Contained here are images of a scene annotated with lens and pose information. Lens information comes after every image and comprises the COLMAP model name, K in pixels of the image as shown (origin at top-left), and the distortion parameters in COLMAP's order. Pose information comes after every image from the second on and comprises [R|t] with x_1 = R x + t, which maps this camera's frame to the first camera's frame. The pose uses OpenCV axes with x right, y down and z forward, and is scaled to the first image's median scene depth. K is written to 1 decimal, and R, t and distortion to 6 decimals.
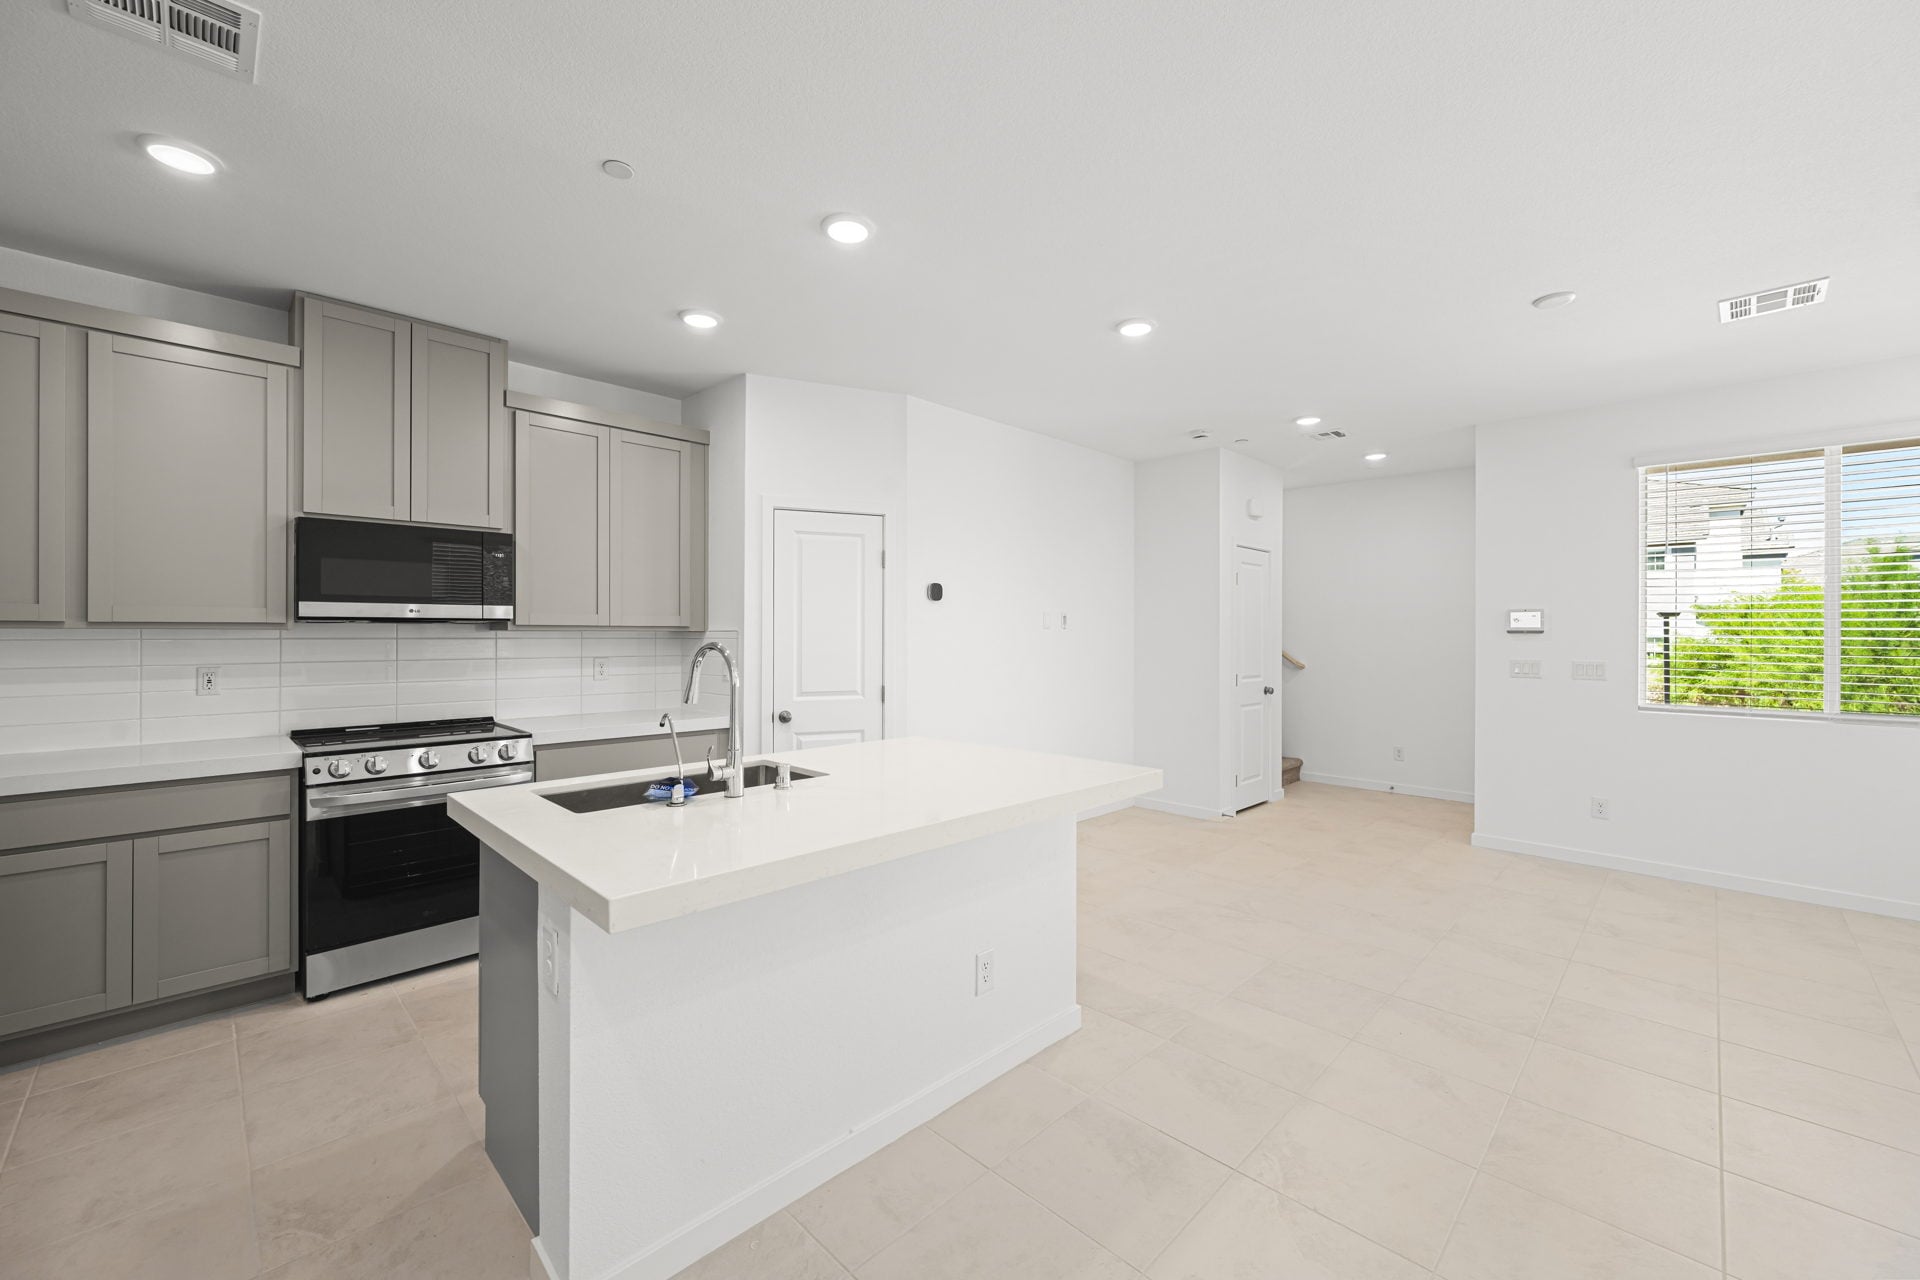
lens RADIAL K [[762.1, 0, 958.2], [0, 762.1, 636.0], [0, 0, 1]] dist [-0.000733, -0.000120]
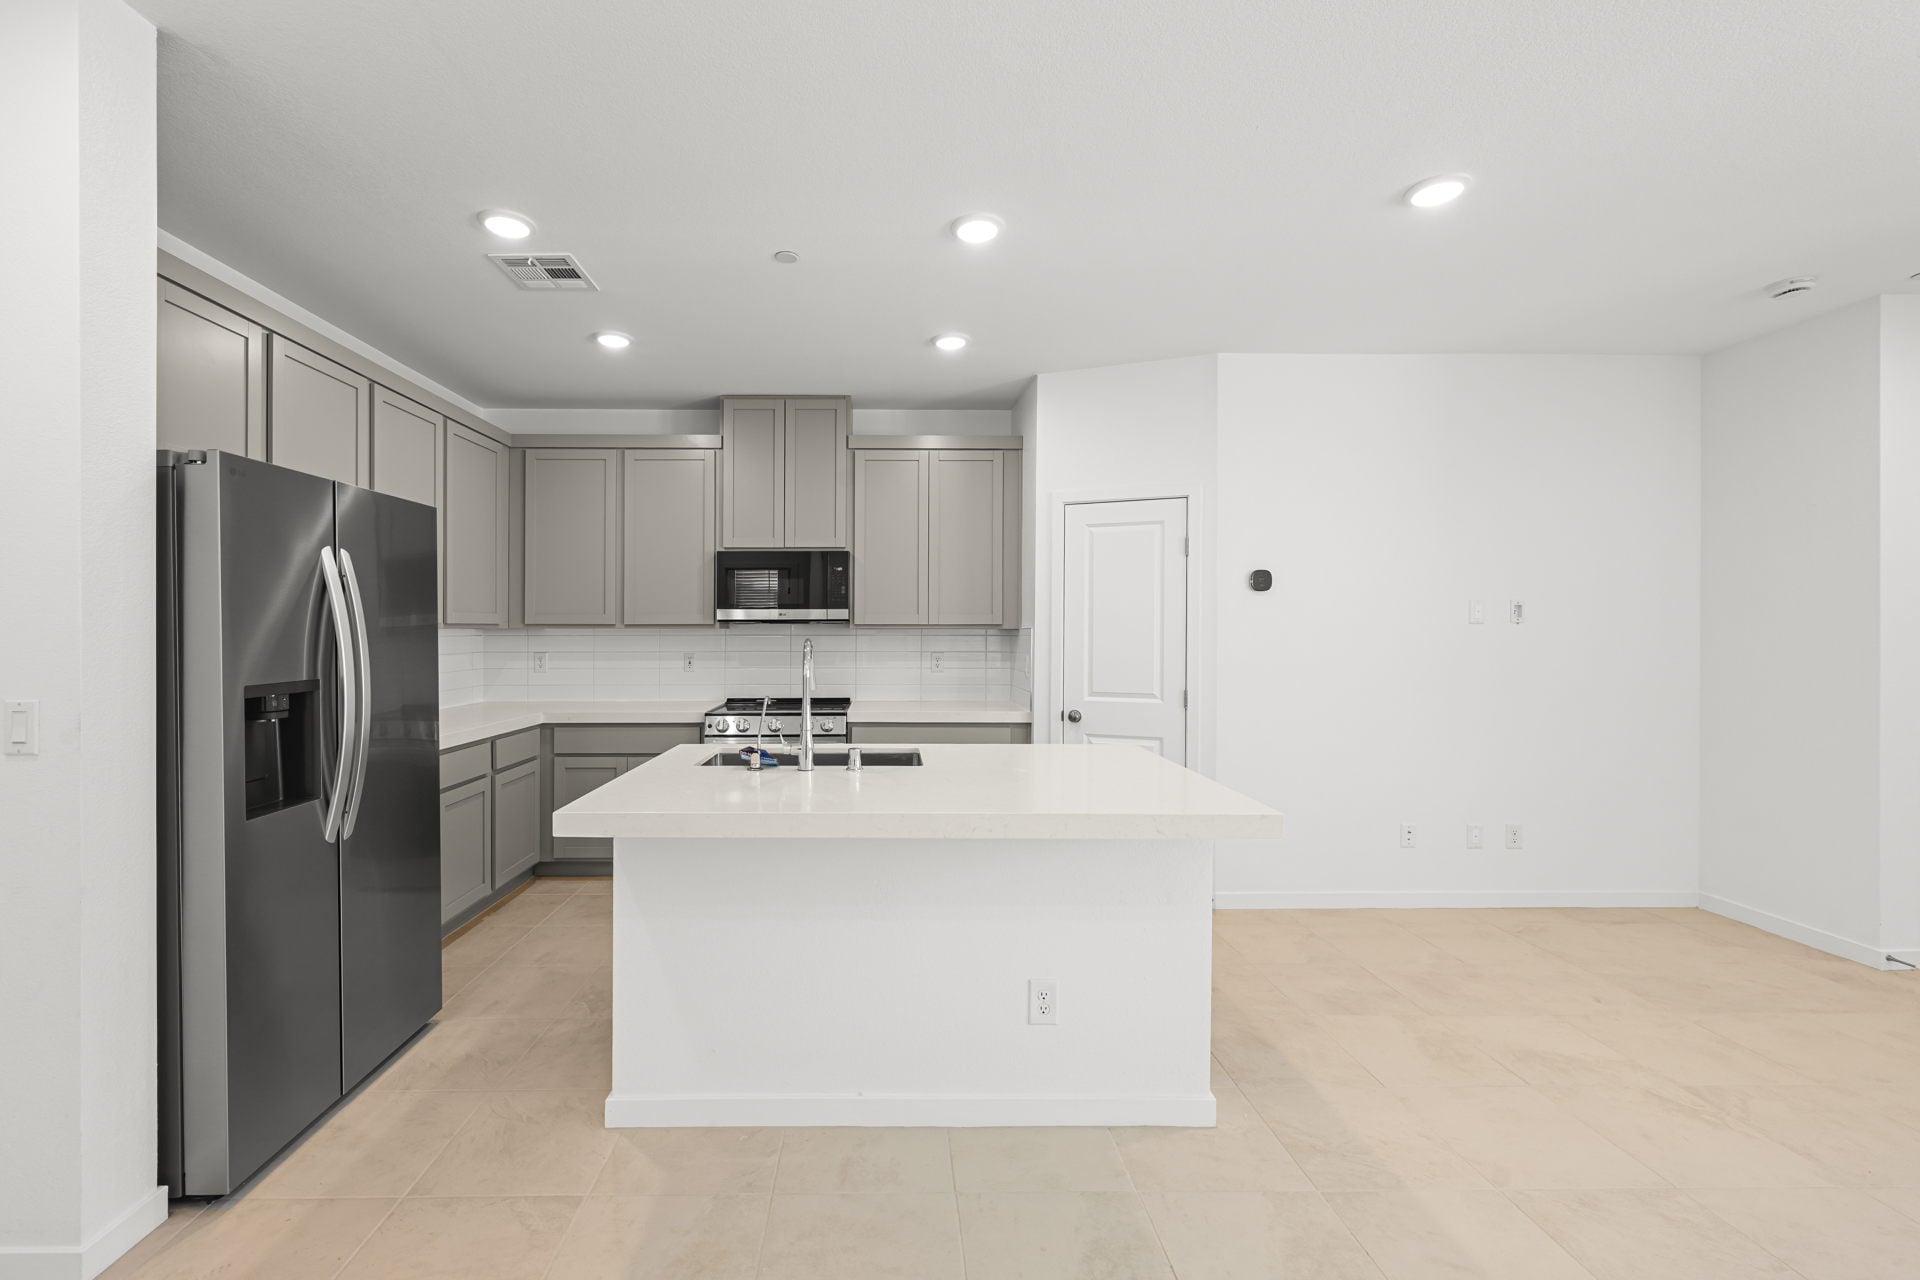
lens RADIAL K [[793.6, 0, 894.6], [0, 793.6, 635.5], [0, 0, 1]] dist [-0.000930, 0.000191]
pose [[0.713519, 0.002144, -0.700633, 0.362906], [-0.001195, 0.999998, 0.001843, 0.001280], [0.700635, -0.000477, 0.713520, 0.127392]]
